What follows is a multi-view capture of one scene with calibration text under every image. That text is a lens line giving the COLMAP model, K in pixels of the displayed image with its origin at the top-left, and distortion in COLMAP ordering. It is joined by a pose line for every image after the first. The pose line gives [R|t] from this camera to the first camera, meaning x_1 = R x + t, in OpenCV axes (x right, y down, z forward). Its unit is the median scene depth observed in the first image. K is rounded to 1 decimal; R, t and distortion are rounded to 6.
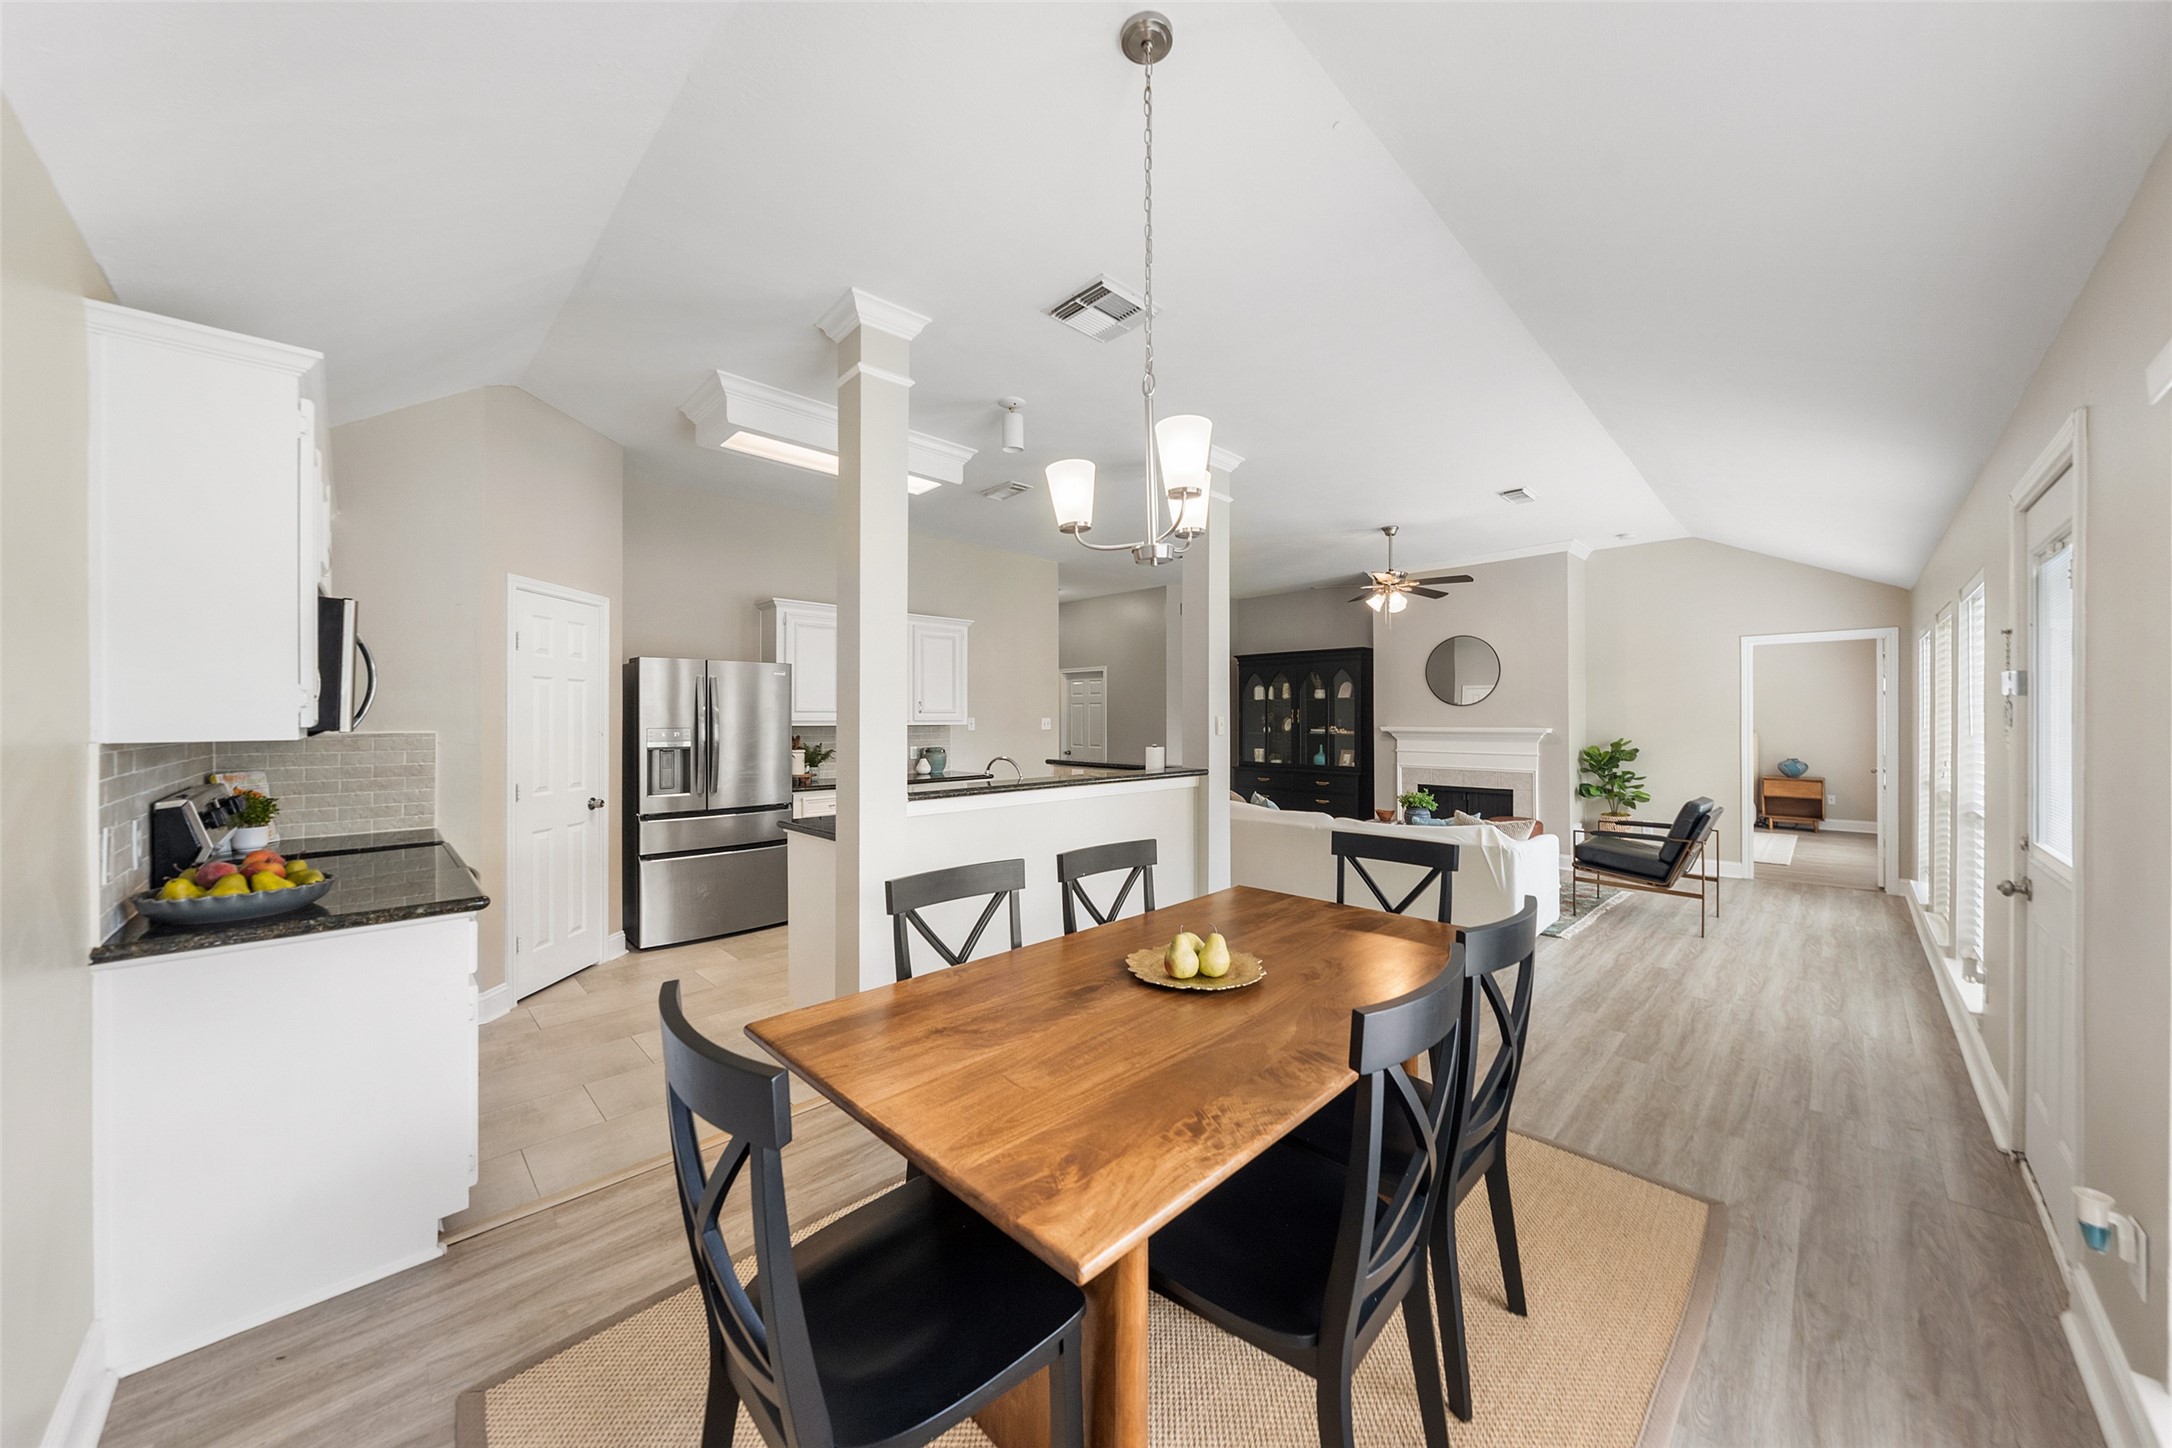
lens RADIAL K [[749.5, 0, 1089.3], [0, 749.5, 717.6], [0, 0, 1]] dist [-0.009031, 0.000032]
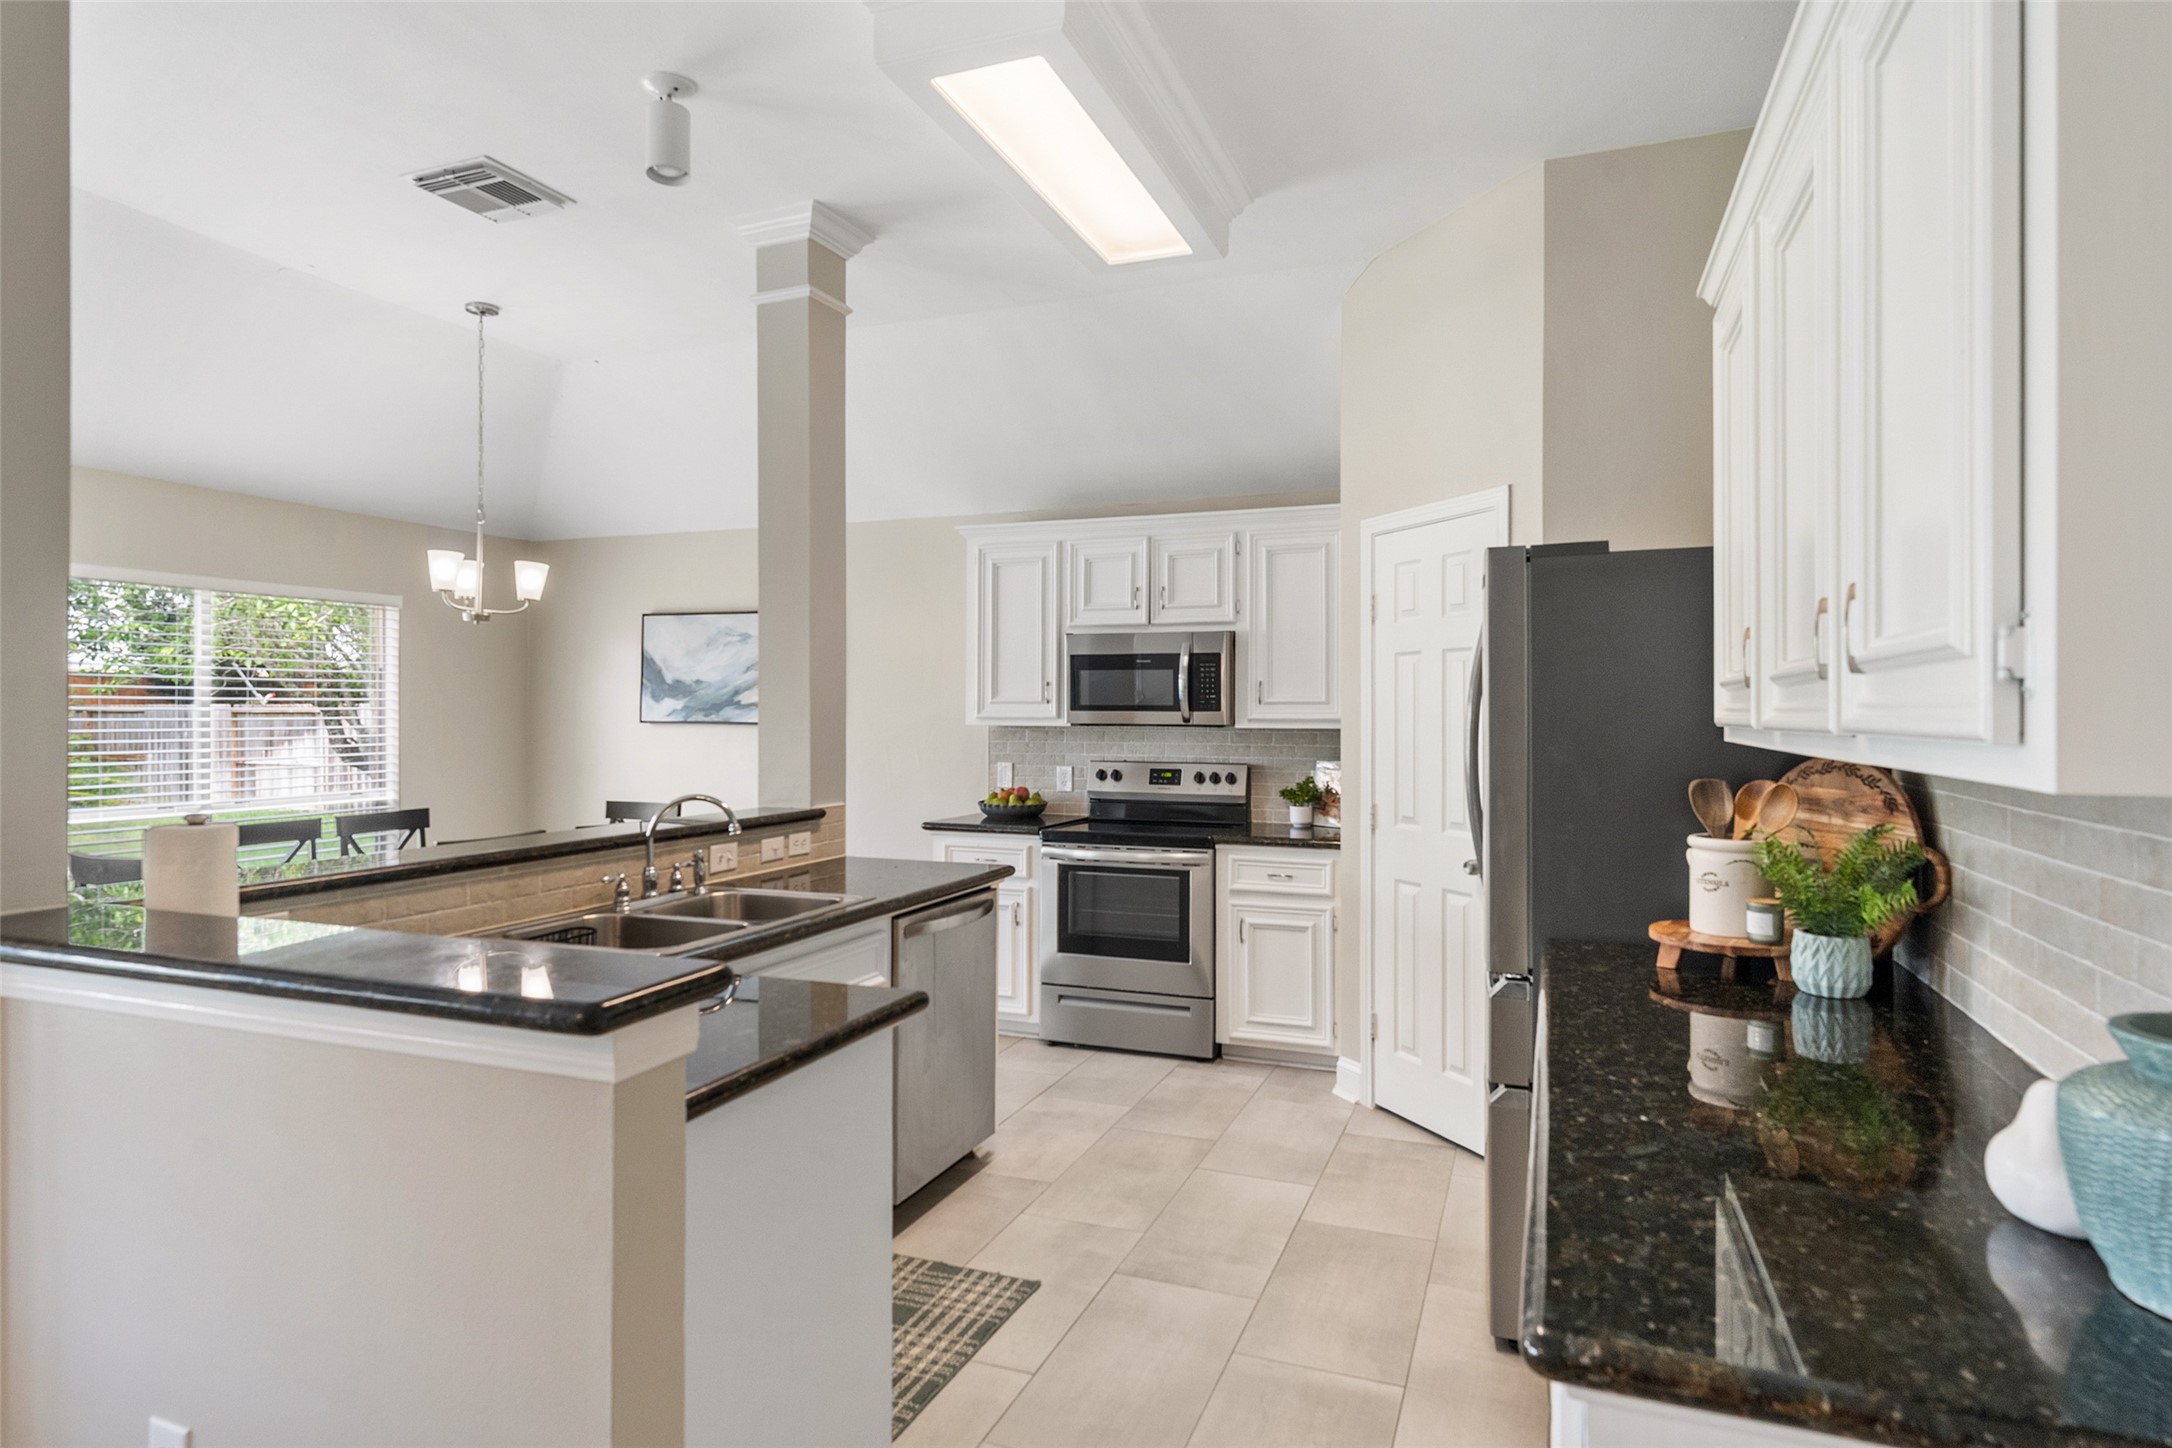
lens RADIAL K [[1196.2, 0, 1084.3], [0, 1196.2, 708.3], [0, 0, 1]] dist [0.004221, 0.000761]
pose [[-0.916443, -0.001223, -0.400164, -0.045074], [0.001174, 0.999983, -0.005745, 0.001957], [0.400164, -0.005735, -0.916426, 2.091320]]
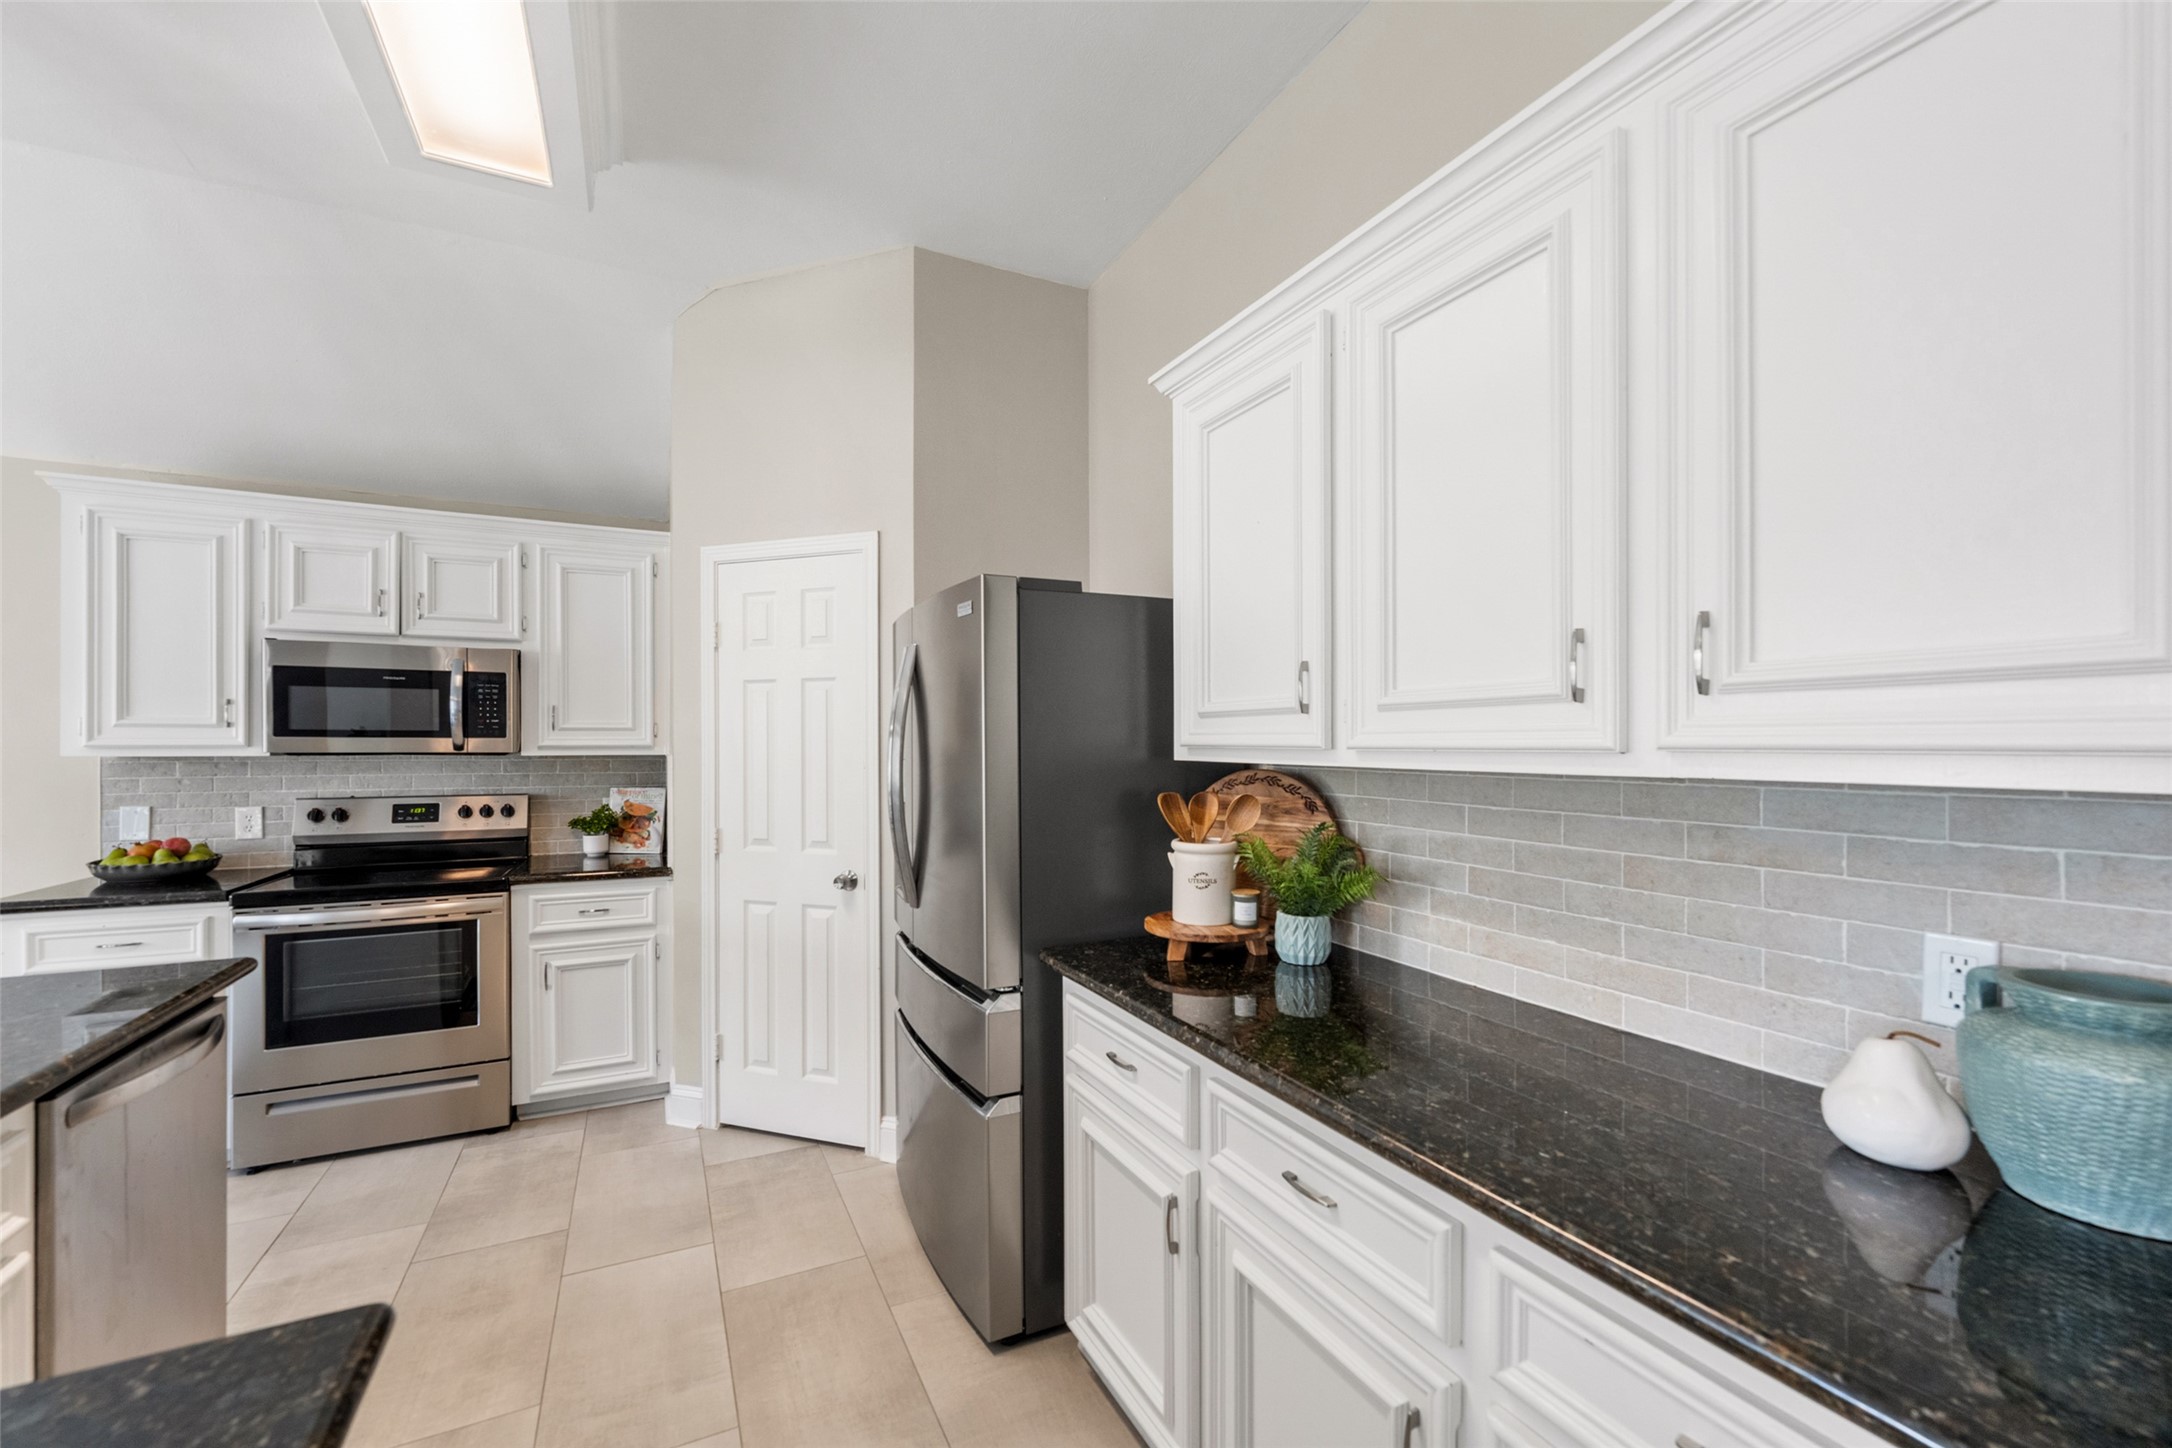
lens RADIAL K [[878.8, 0, 1083.7], [0, 878.8, 745.5], [0, 0, 1]] dist [-0.001543, -0.000130]
pose [[-0.320556, 0.004579, -0.947218, -0.066421], [0.003395, 0.999987, 0.003686, 0.004812], [0.947223, -0.002034, -0.320568, 1.731289]]
